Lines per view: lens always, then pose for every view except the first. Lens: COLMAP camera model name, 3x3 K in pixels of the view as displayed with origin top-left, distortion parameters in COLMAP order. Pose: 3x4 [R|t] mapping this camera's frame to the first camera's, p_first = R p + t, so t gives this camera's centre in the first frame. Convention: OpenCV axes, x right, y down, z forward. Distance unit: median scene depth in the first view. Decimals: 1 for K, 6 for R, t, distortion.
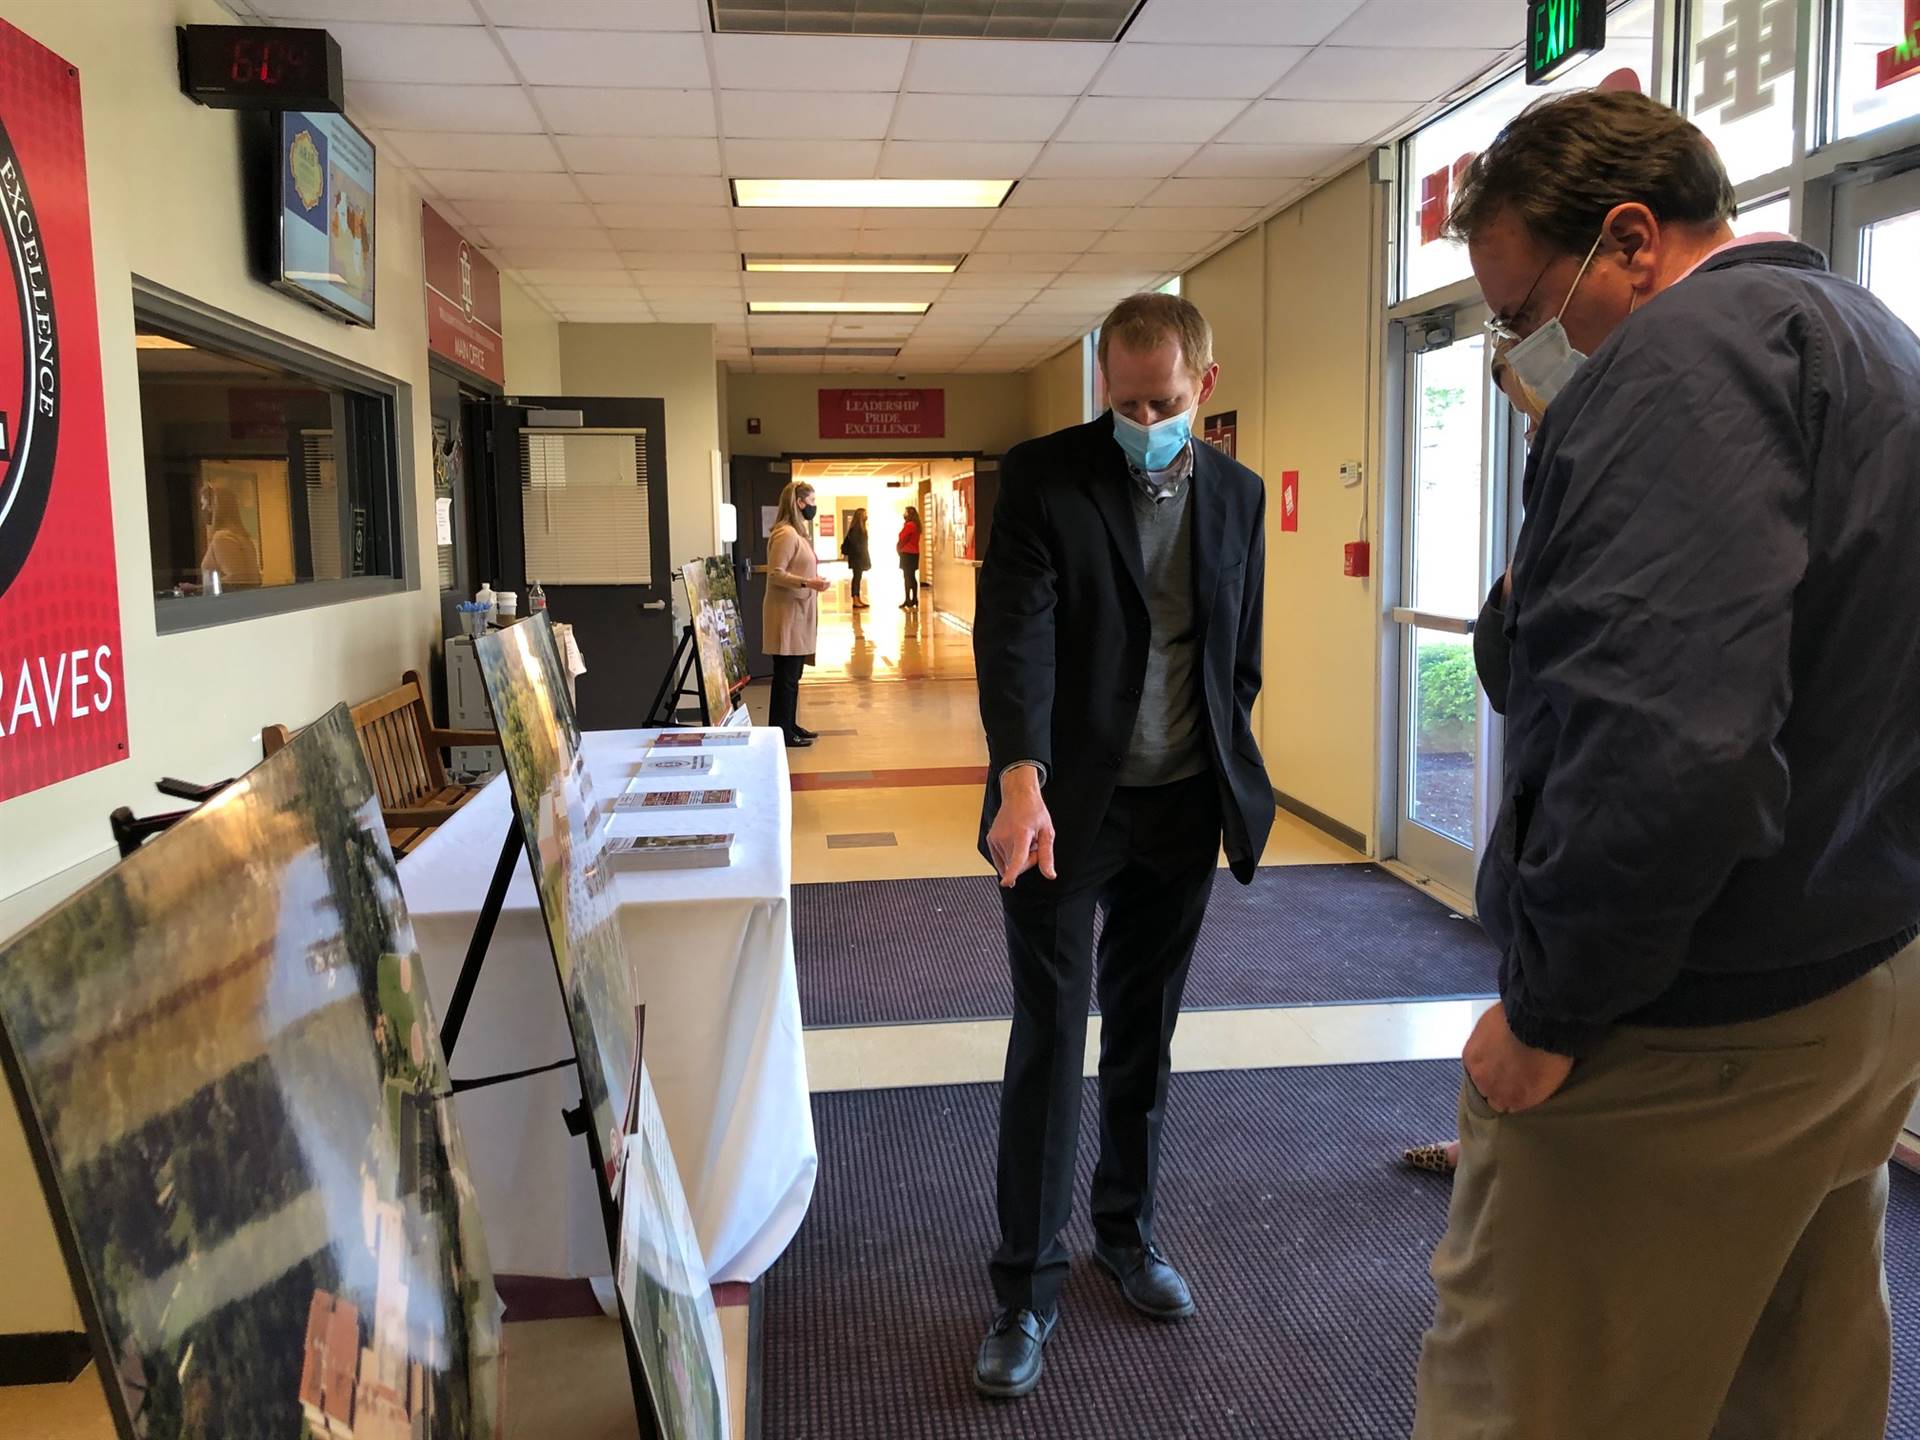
lens RADIAL K [[1581.0, 0, 976.8], [0, 1581.0, 709.6], [0, 0, 1]] dist [0.013681, -0.009948]
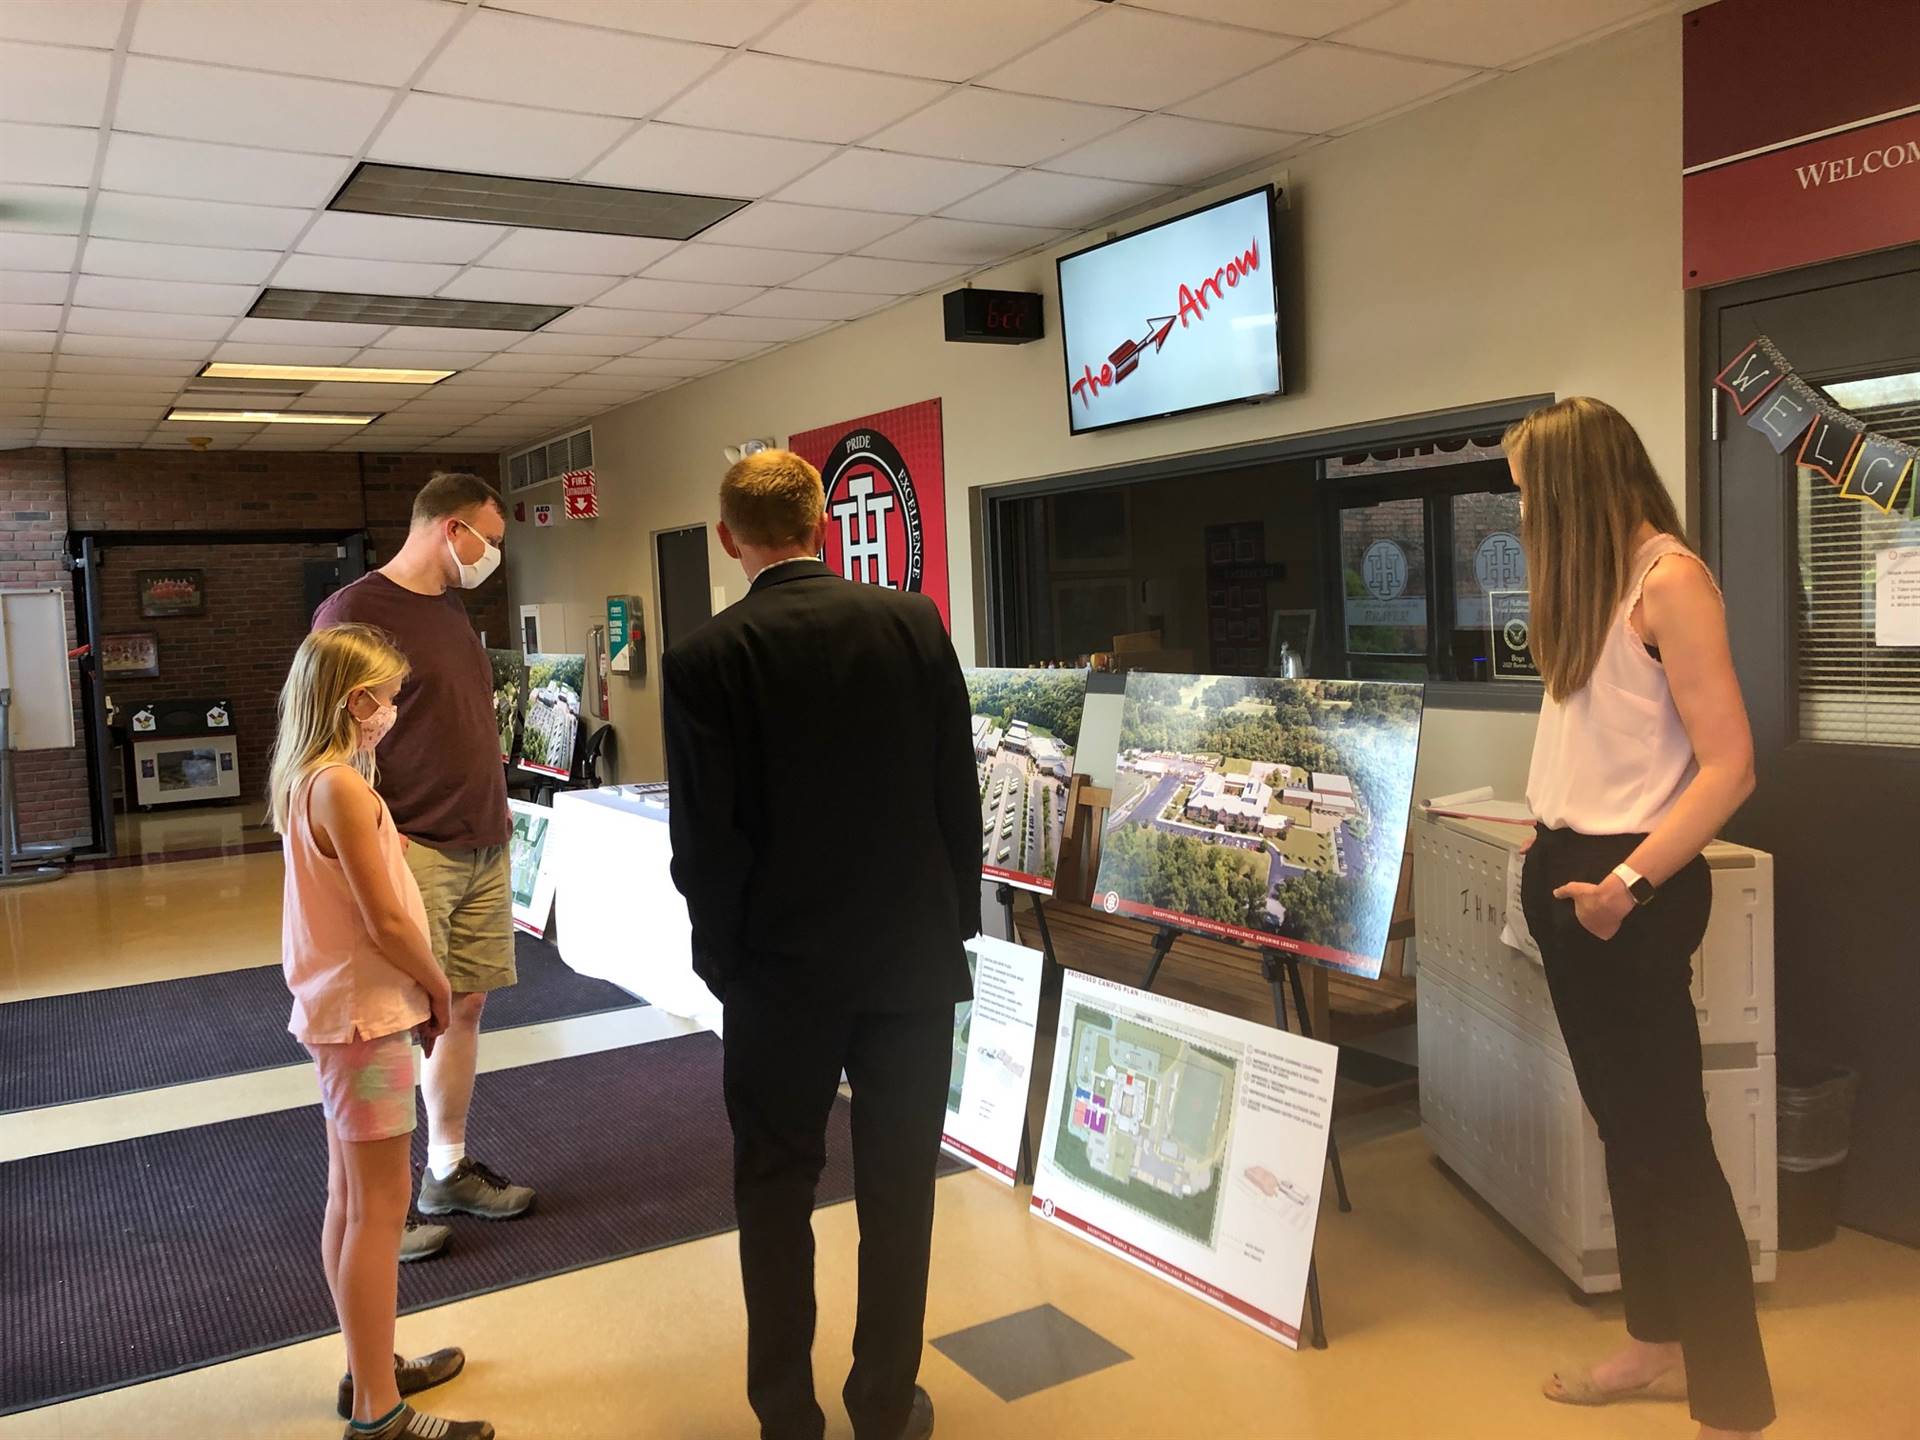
lens RADIAL K [[1585.4, 0, 961.7], [0, 1585.4, 710.8], [0, 0, 1]] dist [0.051701, -0.089287]
pose [[-0.911386, 0.082289, -0.403243, 0.123569], [0.009630, 0.983802, 0.178997, -0.195997], [0.411441, 0.159252, -0.897416, 1.490105]]
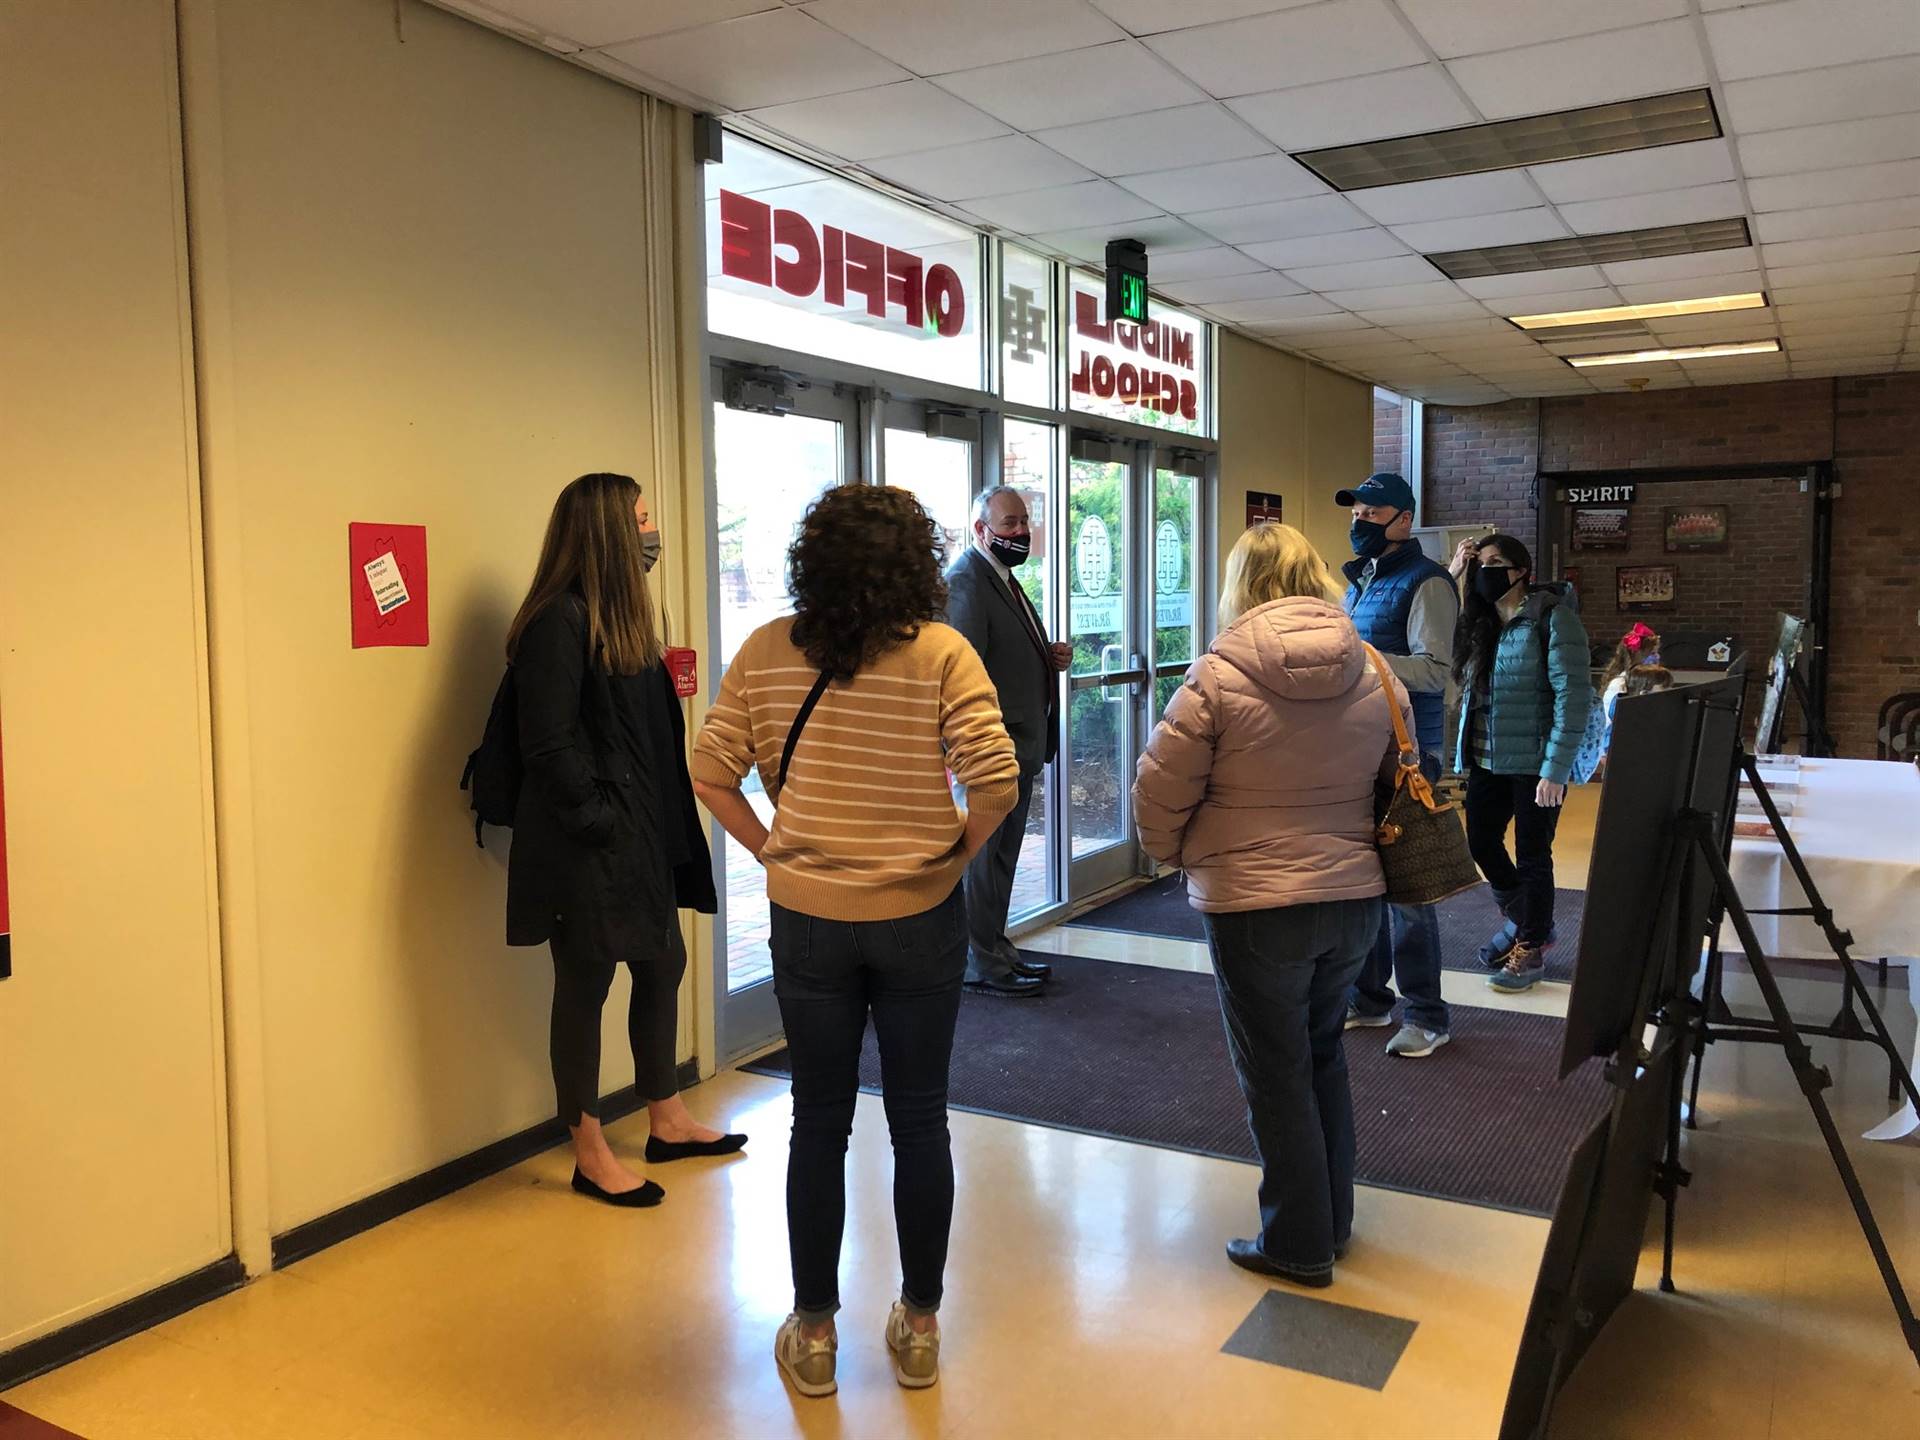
lens RADIAL K [[1587.8, 0, 933.5], [0, 1587.8, 721.2], [0, 0, 1]] dist [0.029690, -0.001345]
pose [[-0.796988, -0.026887, 0.603397, -0.282339], [0.092887, 0.981668, 0.166431, -0.181390], [-0.596810, 0.188691, -0.779880, 1.496188]]
